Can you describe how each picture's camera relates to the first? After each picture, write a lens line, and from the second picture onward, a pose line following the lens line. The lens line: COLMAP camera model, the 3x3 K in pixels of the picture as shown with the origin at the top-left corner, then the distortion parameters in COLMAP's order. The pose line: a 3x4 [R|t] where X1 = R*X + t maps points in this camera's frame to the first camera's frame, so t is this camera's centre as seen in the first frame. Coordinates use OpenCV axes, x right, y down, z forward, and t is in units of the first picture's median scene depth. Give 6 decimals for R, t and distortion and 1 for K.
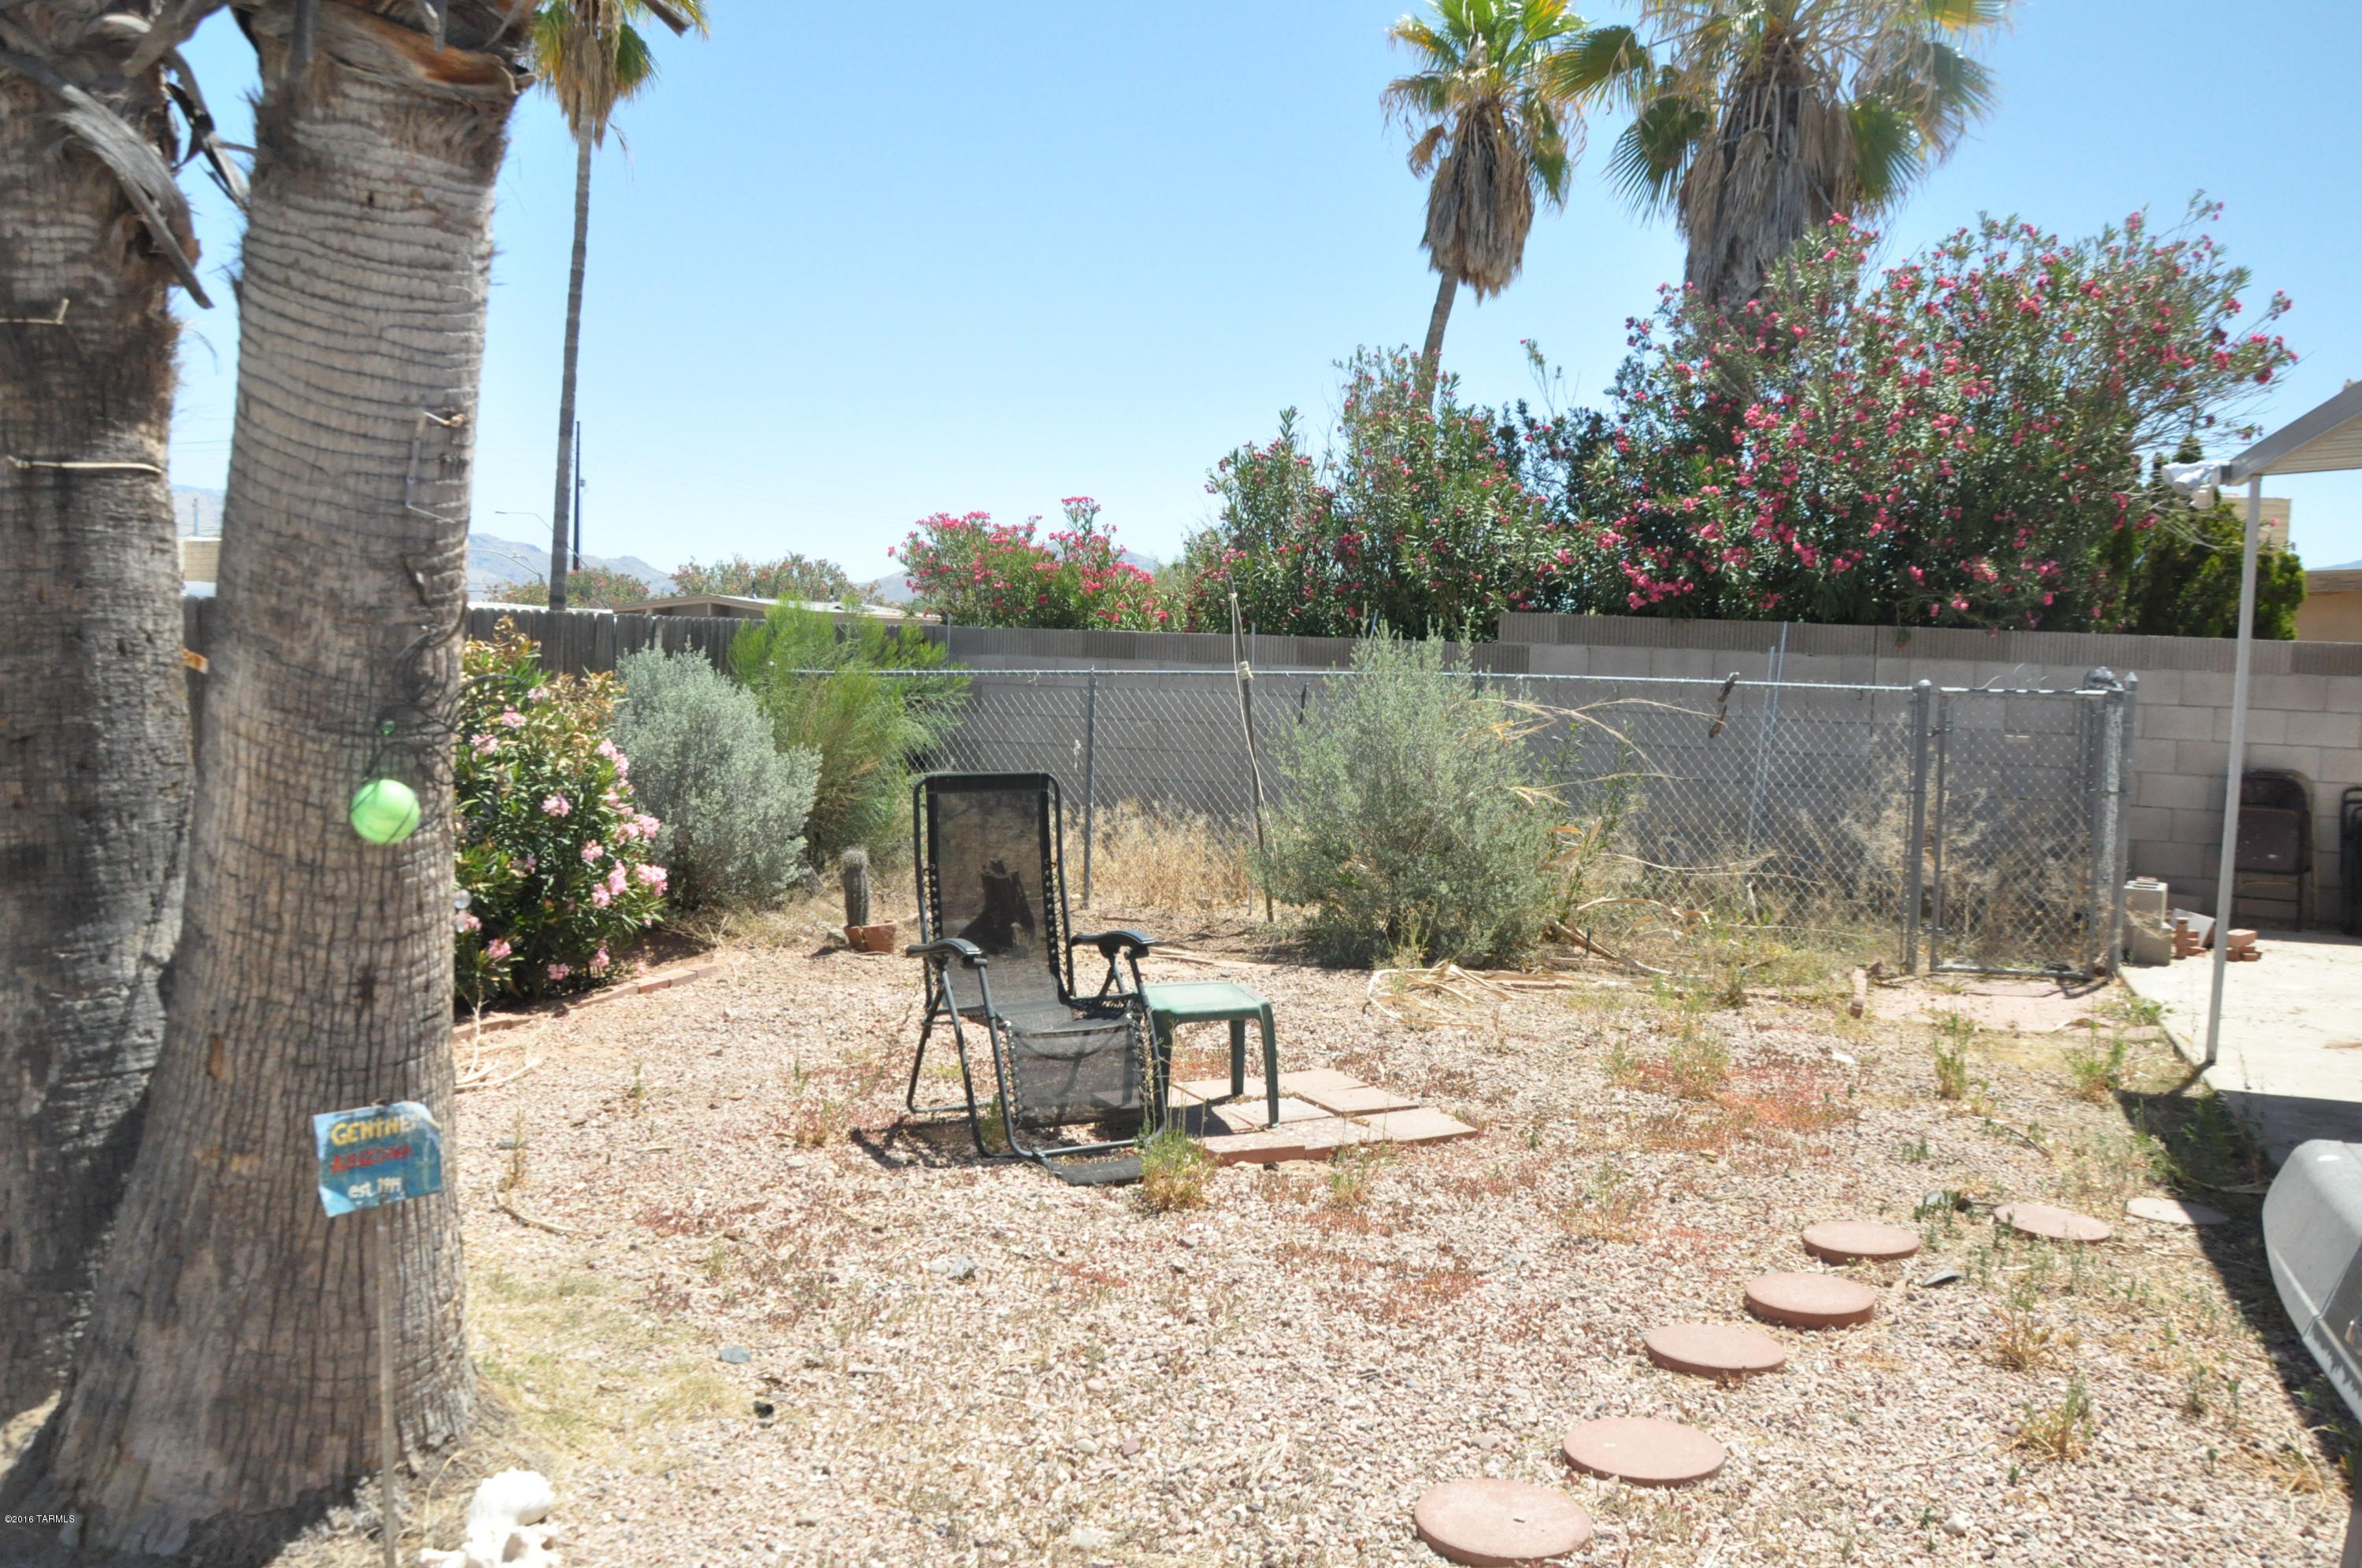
lens RADIAL K [[1851.6, 0, 1181.4], [0, 1851.6, 796.6], [0, 0, 1]] dist [-0.158739, 0.123082]
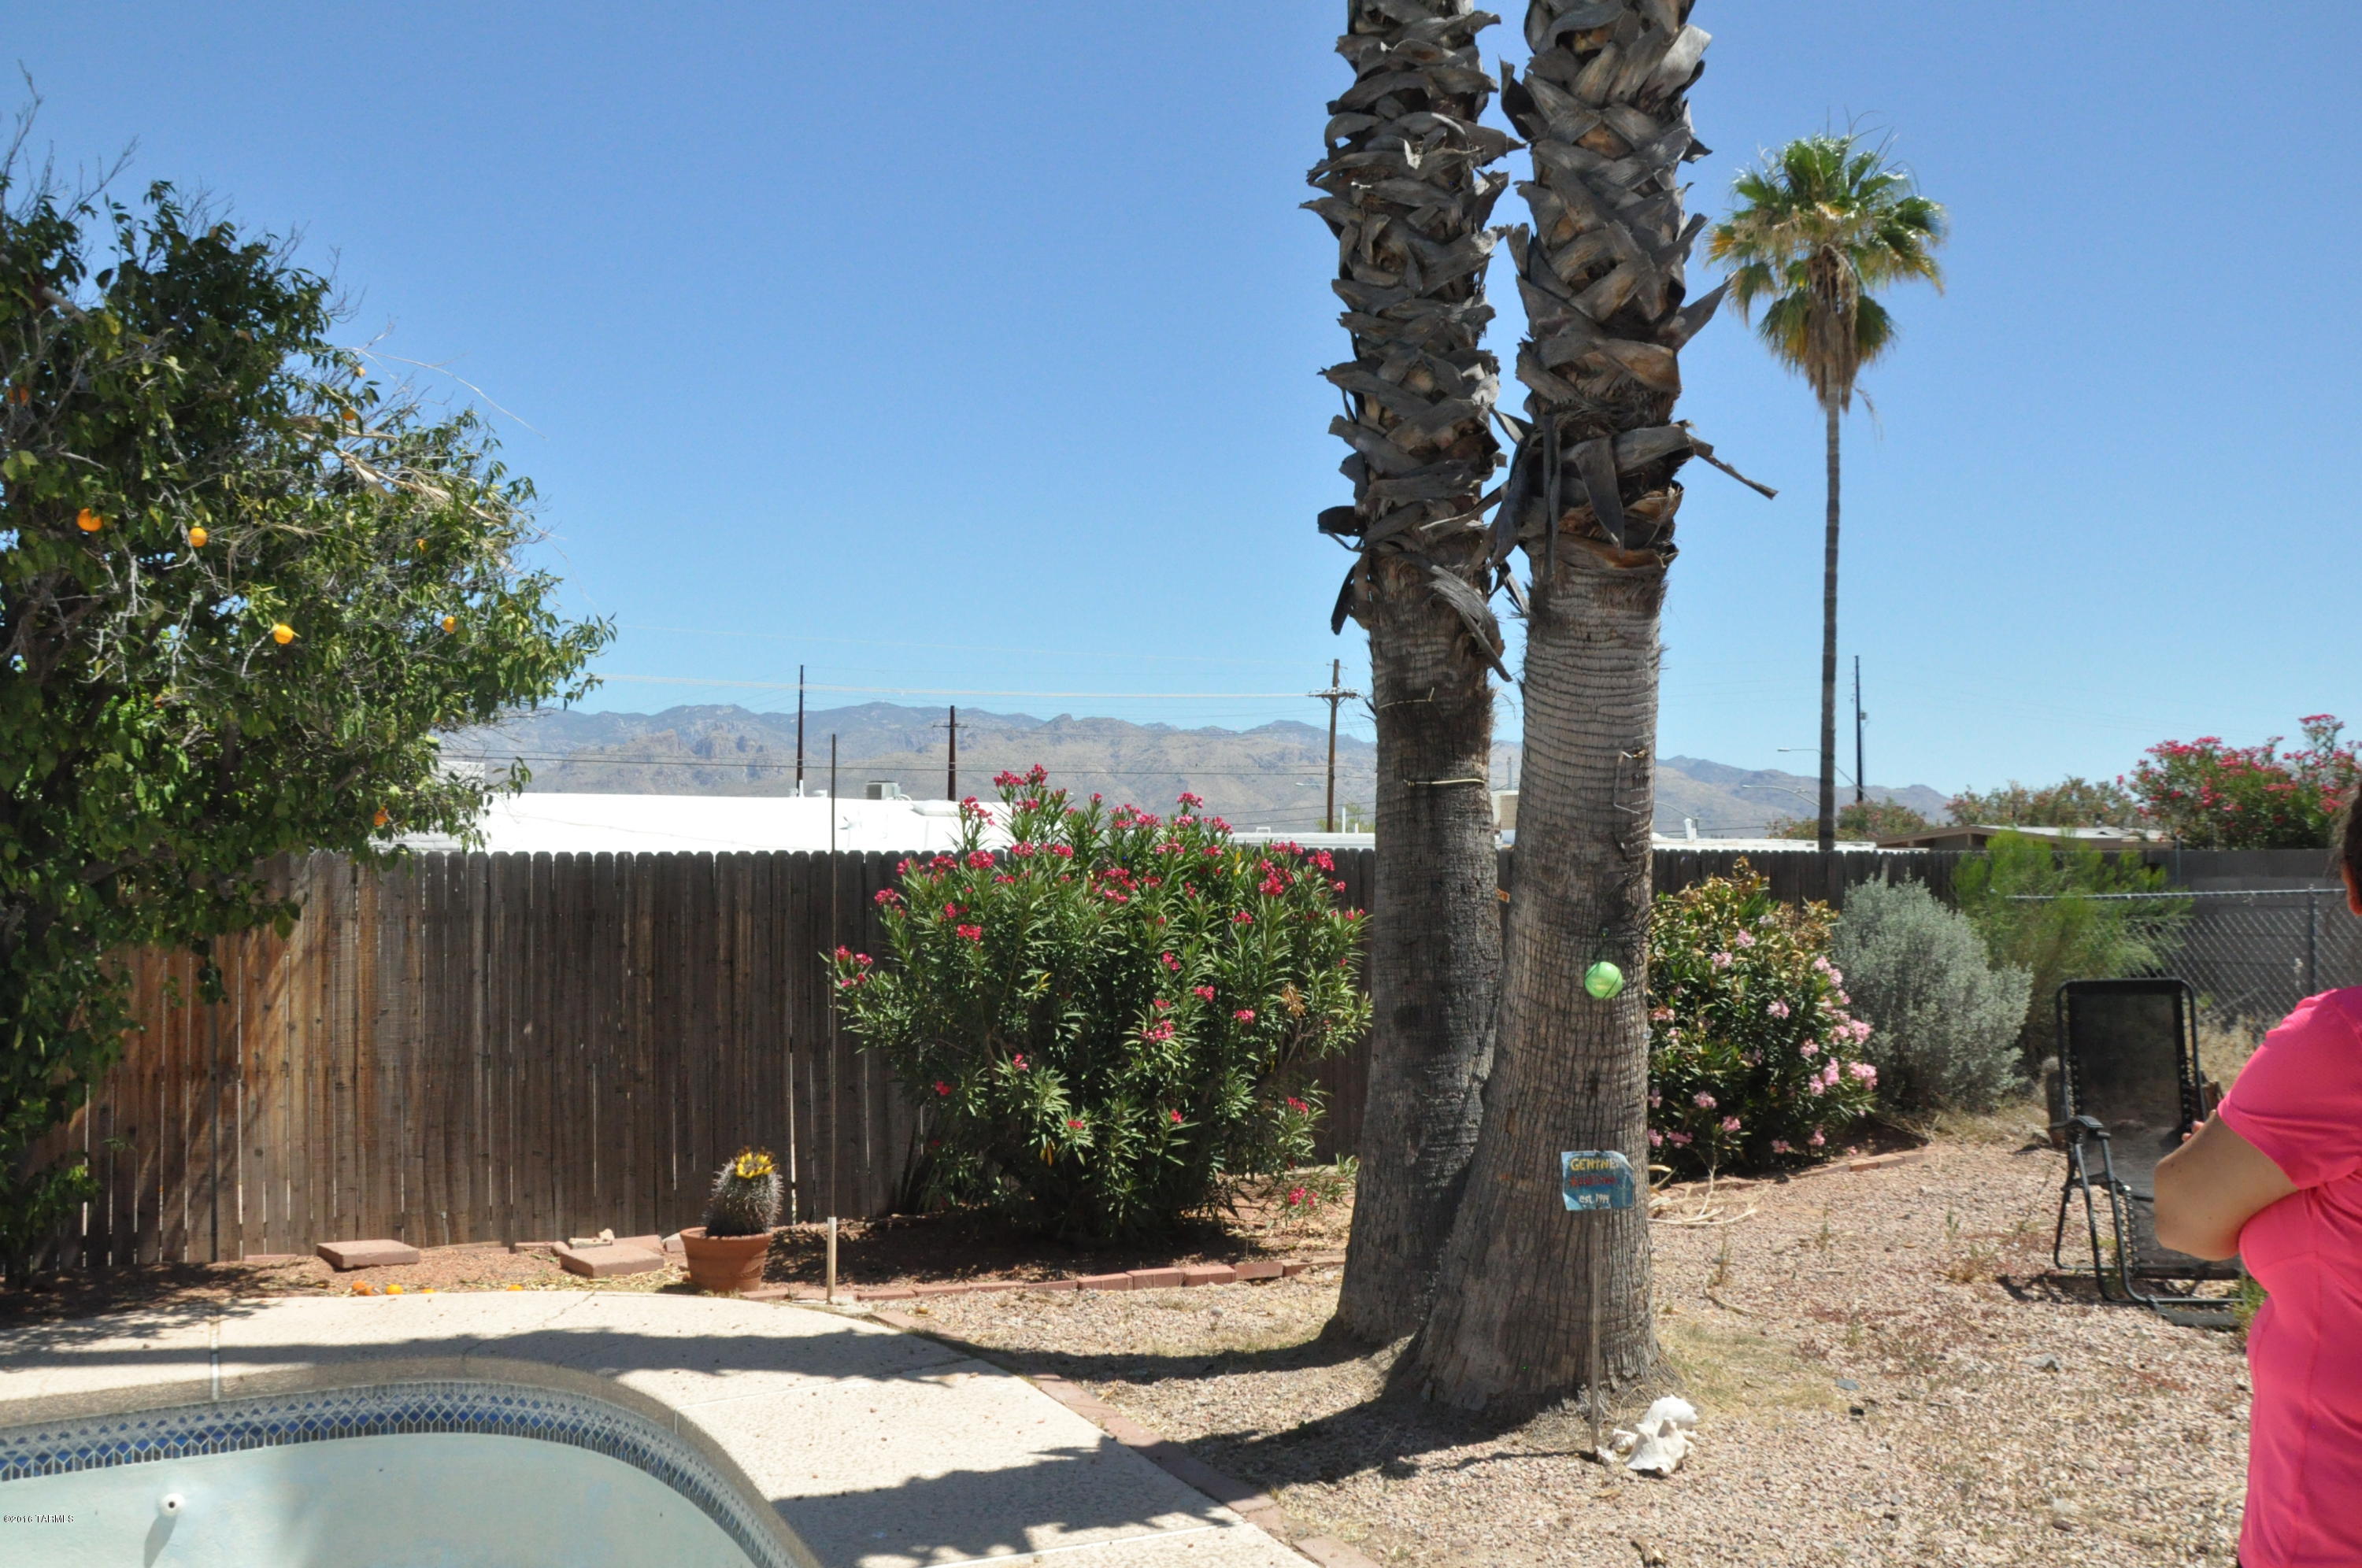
lens RADIAL K [[1851.6, 0, 1181.4], [0, 1851.6, 796.6], [0, 0, 1]] dist [-0.158739, 0.123082]
pose [[0.776700, -0.055226, -0.627445, 0.168277], [-0.025175, 0.992631, -0.118533, 0.024414], [0.629367, 0.107861, 0.769586, -0.296234]]
